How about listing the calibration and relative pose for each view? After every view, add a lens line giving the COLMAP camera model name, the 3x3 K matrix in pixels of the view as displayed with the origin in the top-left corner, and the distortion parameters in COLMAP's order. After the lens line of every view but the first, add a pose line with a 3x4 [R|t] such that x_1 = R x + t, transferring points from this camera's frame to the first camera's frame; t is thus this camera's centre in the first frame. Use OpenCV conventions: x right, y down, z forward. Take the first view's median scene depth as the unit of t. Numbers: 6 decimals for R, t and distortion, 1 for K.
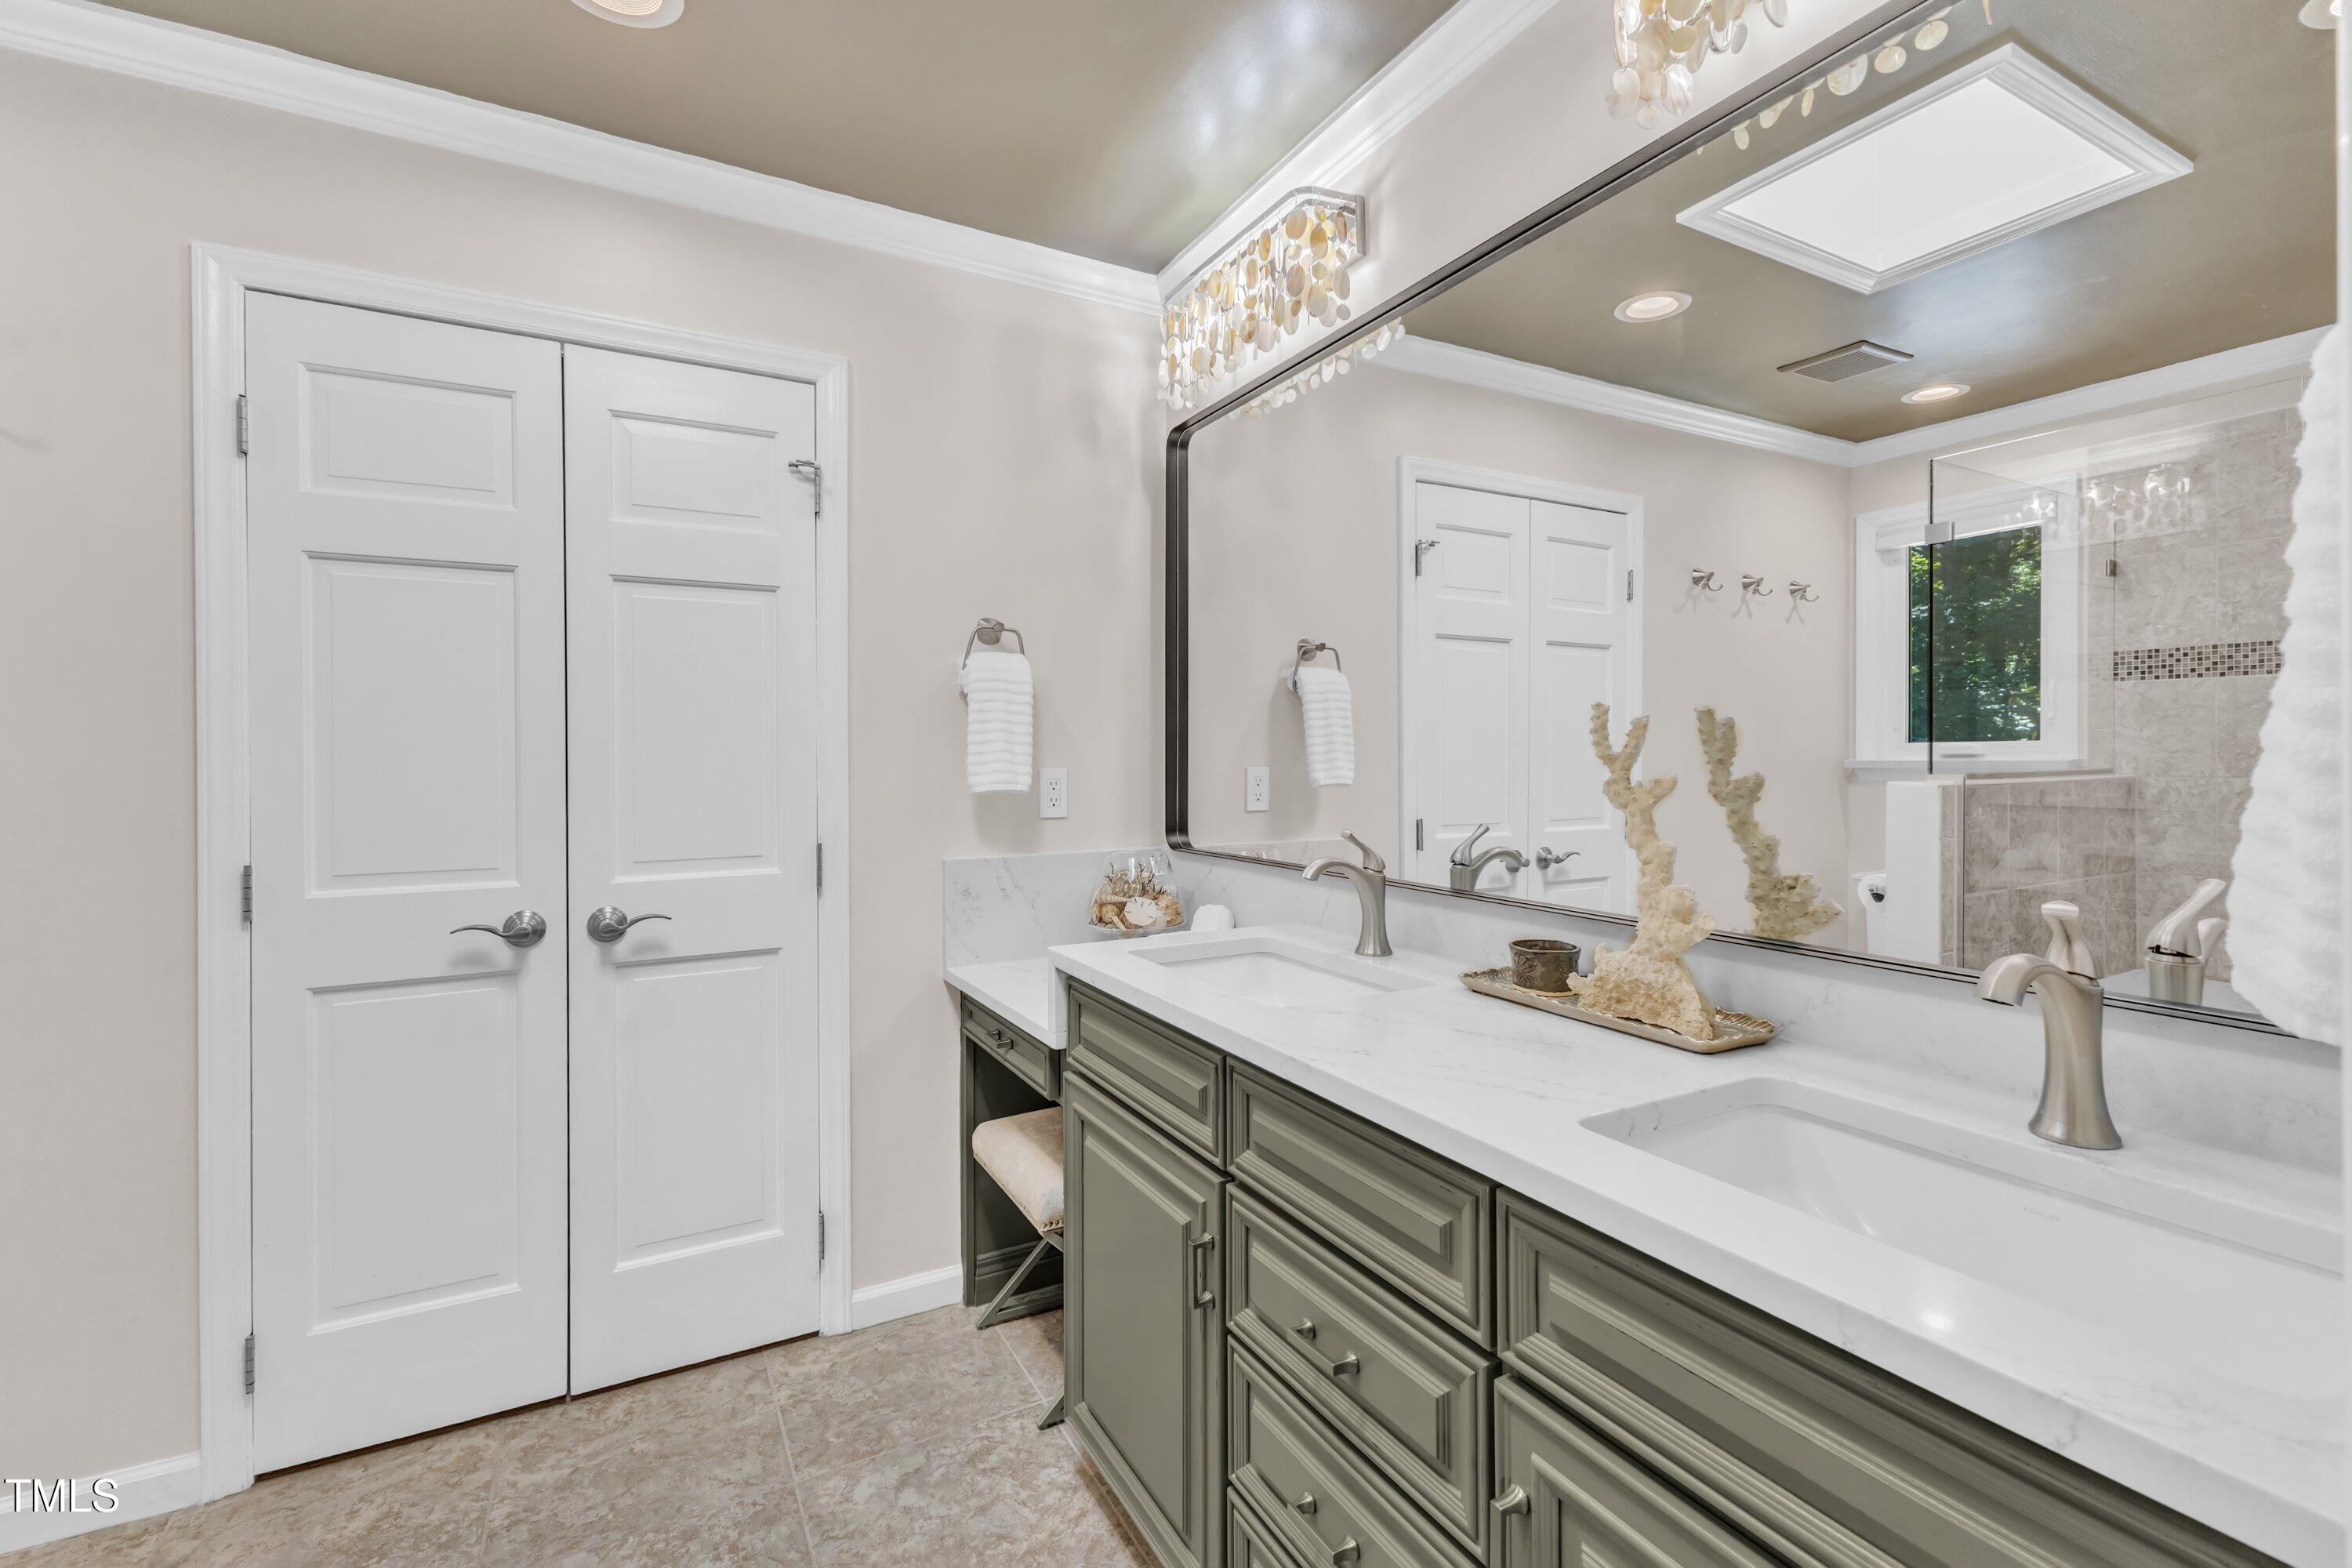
lens RADIAL K [[1035.9, 0, 1179.0], [0, 1035.9, 753.8], [0, 0, 1]] dist [0.017561, -0.002364]
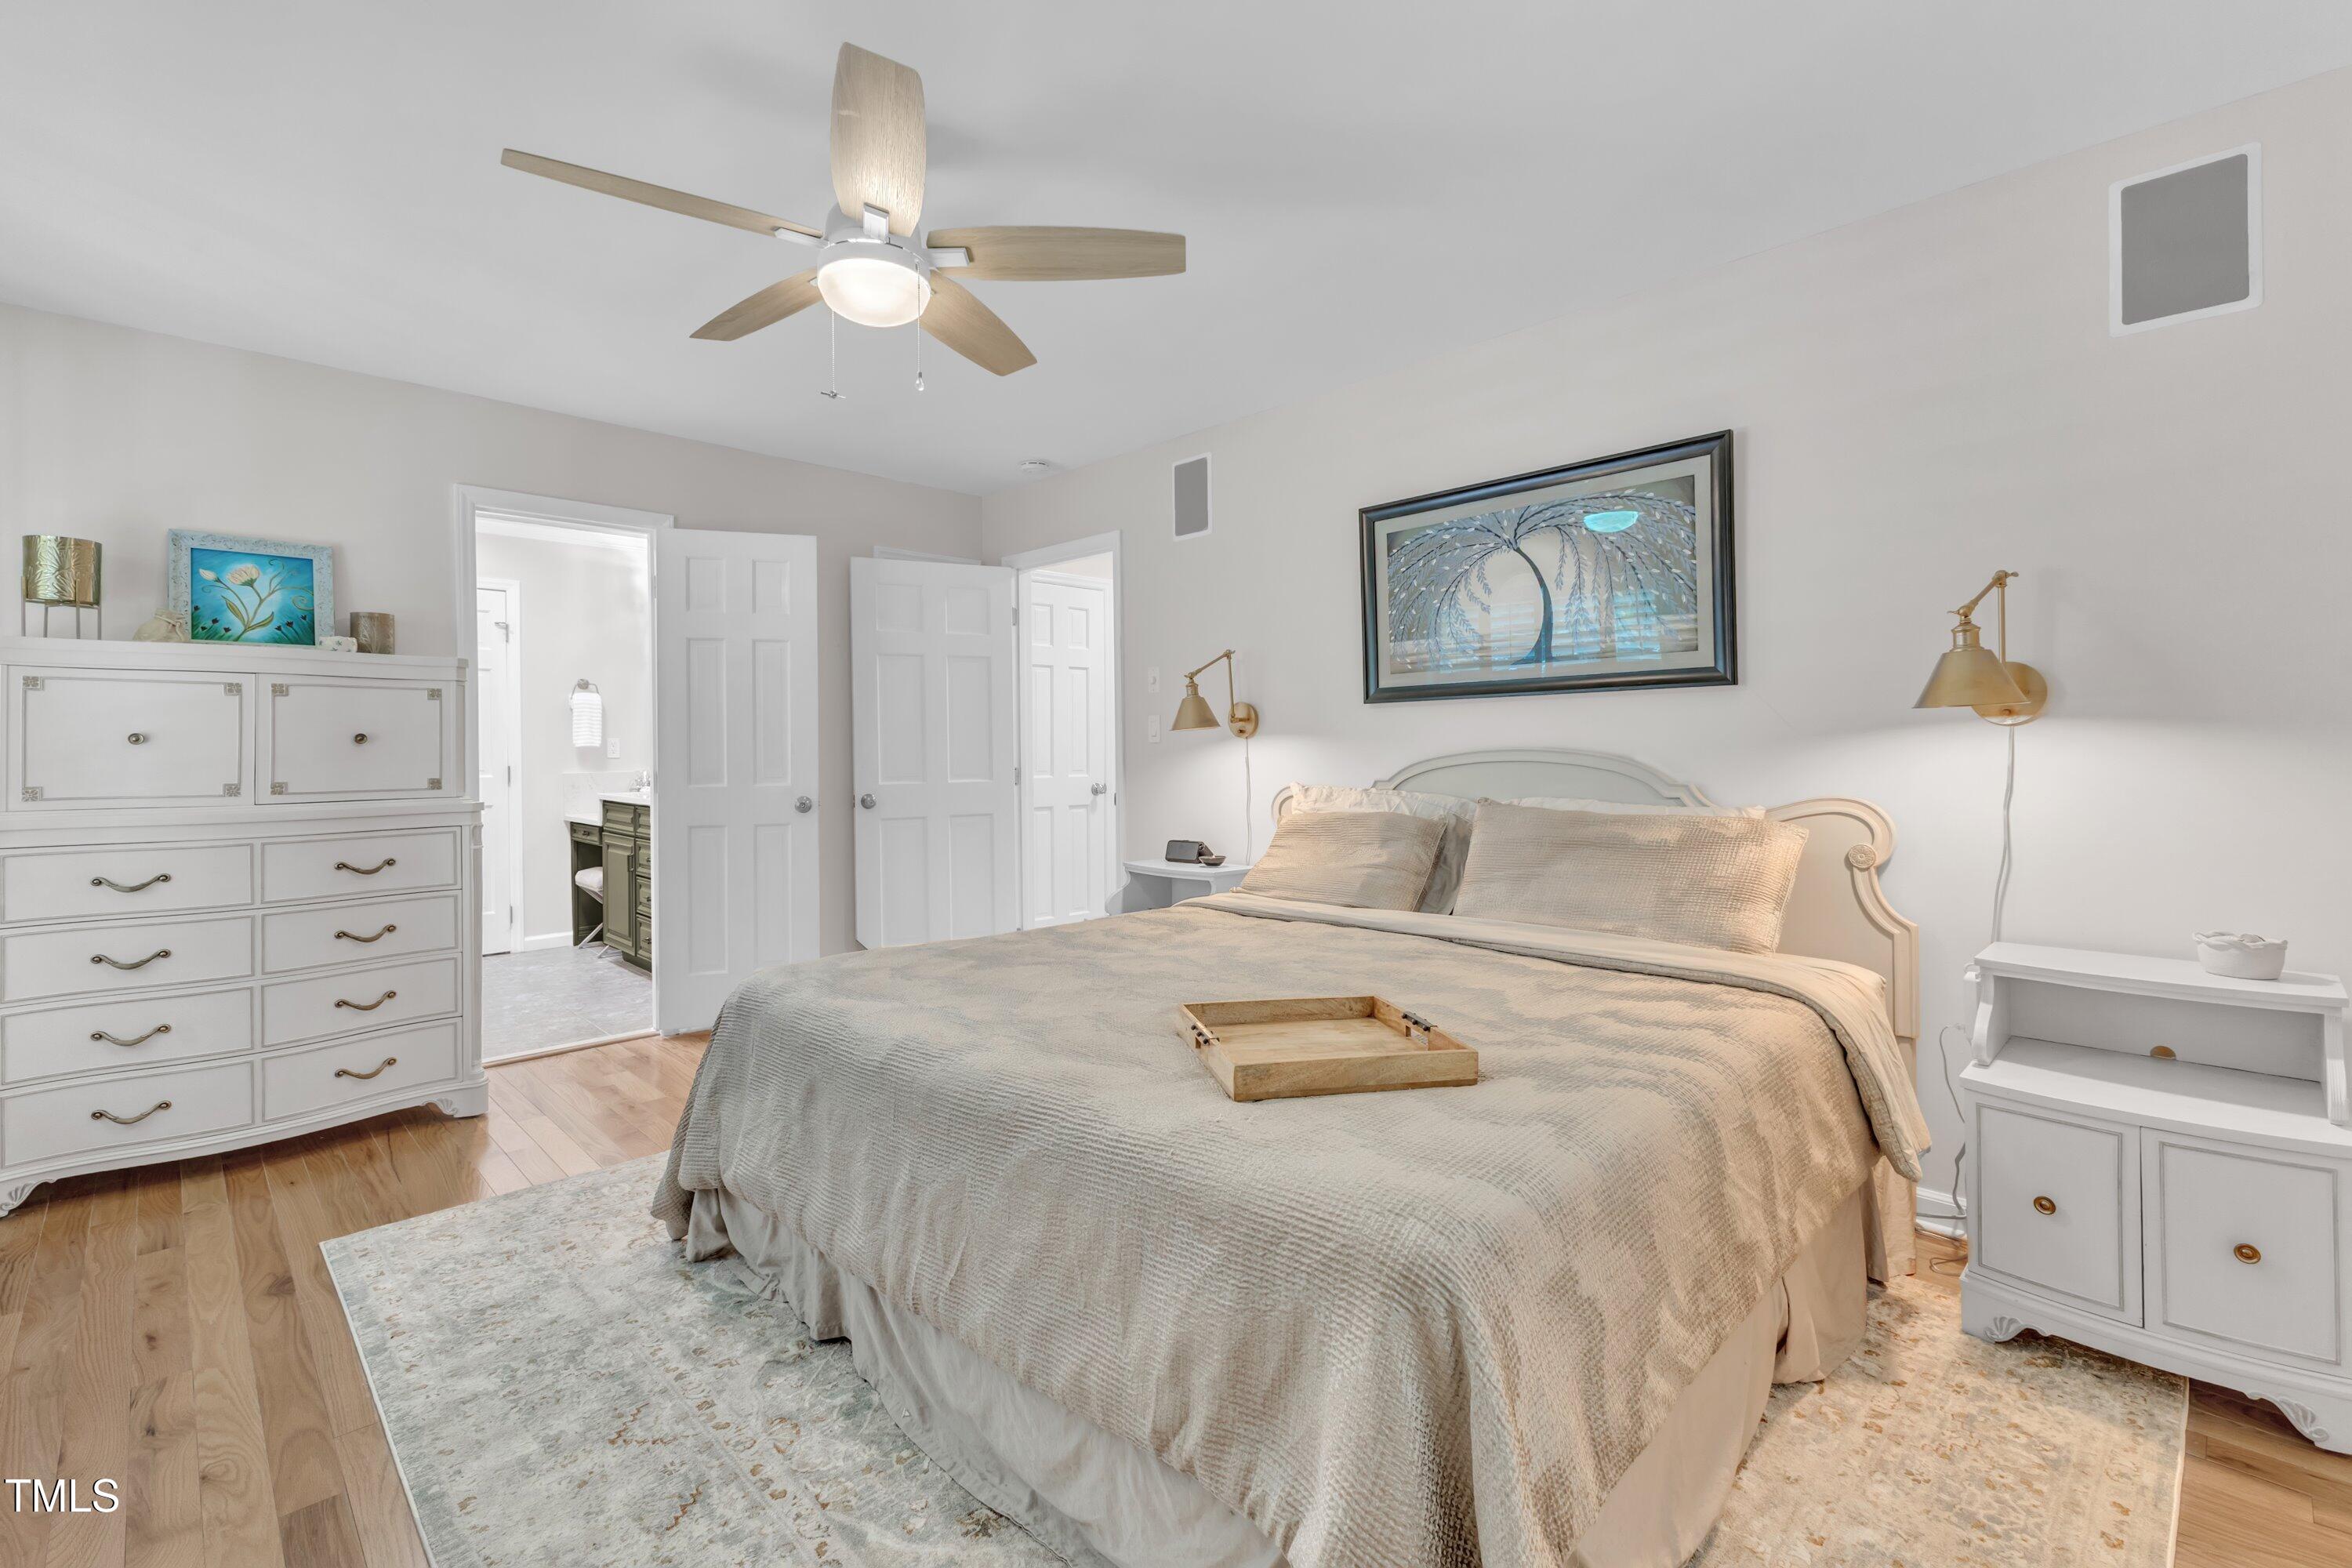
lens RADIAL K [[1035.9, 0, 1177.6], [0, 1035.9, 761.6], [0, 0, 1]] dist [0.017561, -0.002364]
pose [[0.964707, -0.007443, 0.263219, 0.725651], [0.008609, 0.999958, -0.003279, 0.122562], [-0.263183, 0.005430, 0.964731, -2.438455]]
